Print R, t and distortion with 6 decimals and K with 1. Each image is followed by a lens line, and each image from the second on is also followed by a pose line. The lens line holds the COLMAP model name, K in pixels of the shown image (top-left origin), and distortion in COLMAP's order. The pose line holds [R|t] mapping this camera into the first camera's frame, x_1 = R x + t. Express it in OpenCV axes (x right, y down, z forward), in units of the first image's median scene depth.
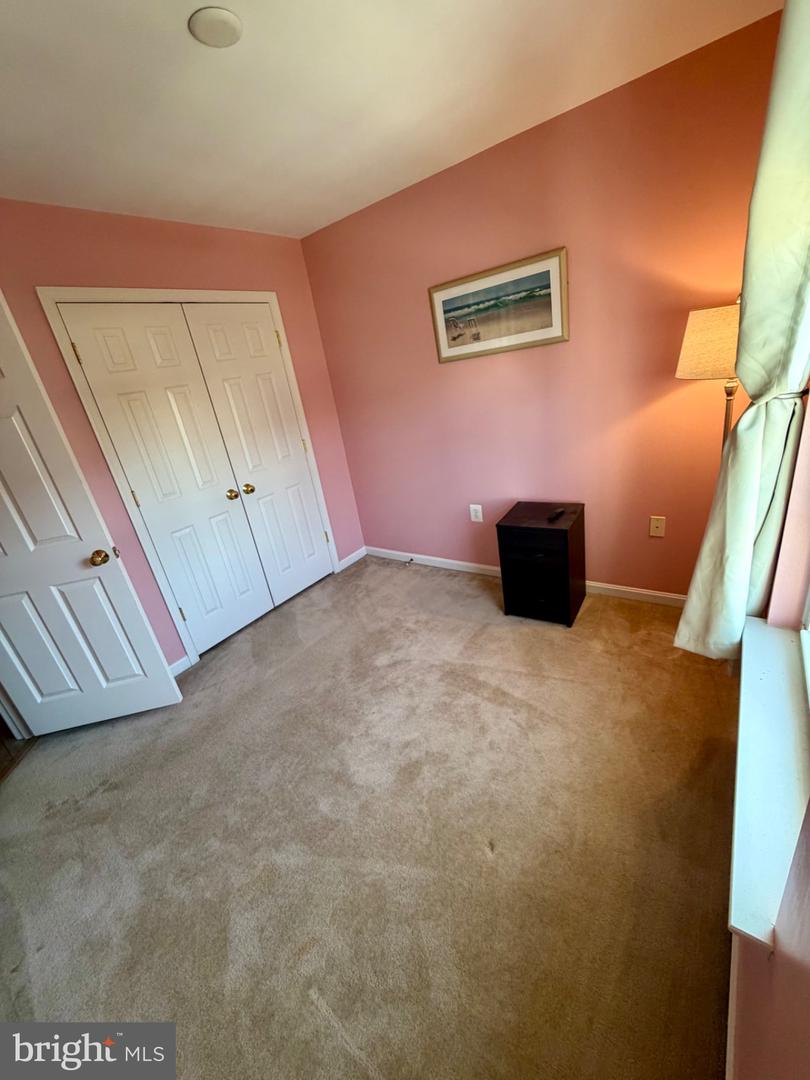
lens RADIAL K [[428.7, 0, 406.3], [0, 428.7, 537.9], [0, 0, 1]] dist [-0.003156, 0.001497]
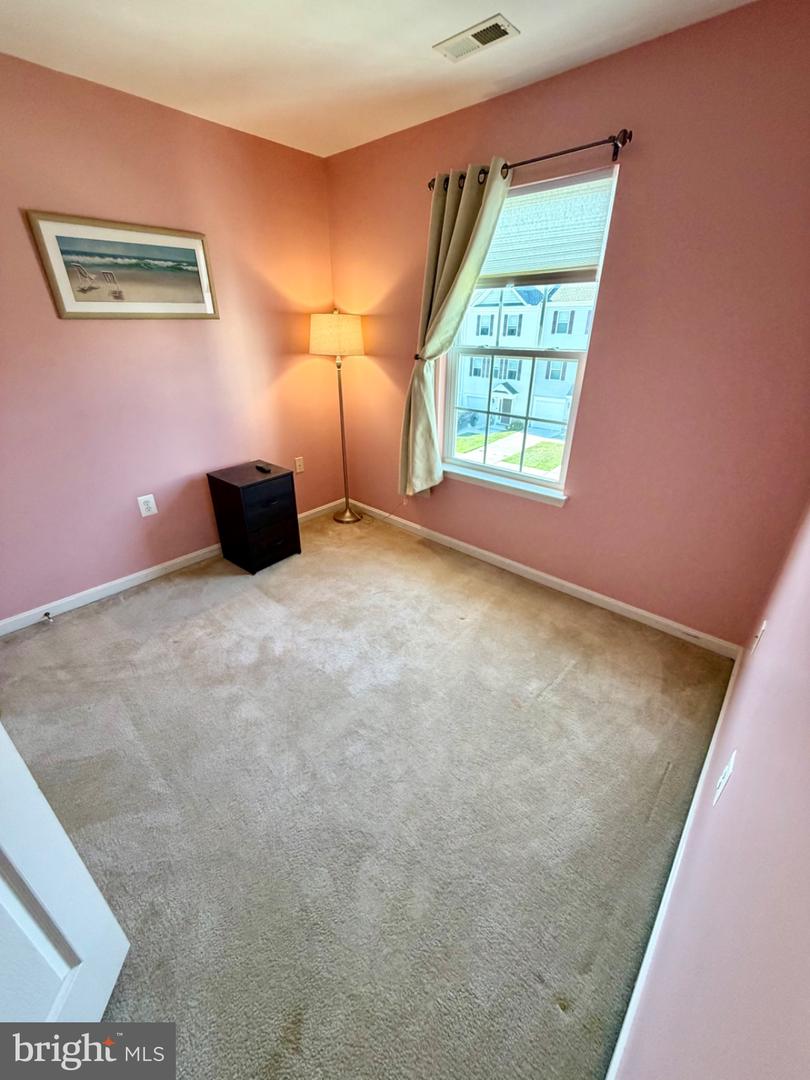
lens RADIAL K [[428.7, 0, 404.2], [0, 428.7, 537.6], [0, 0, 1]] dist [-0.003156, 0.001497]
pose [[0.100844, -0.299107, 0.948876, -0.743451], [0.355537, 0.901594, 0.246418, -0.032770], [-0.929206, 0.312511, 0.197264, 0.438406]]
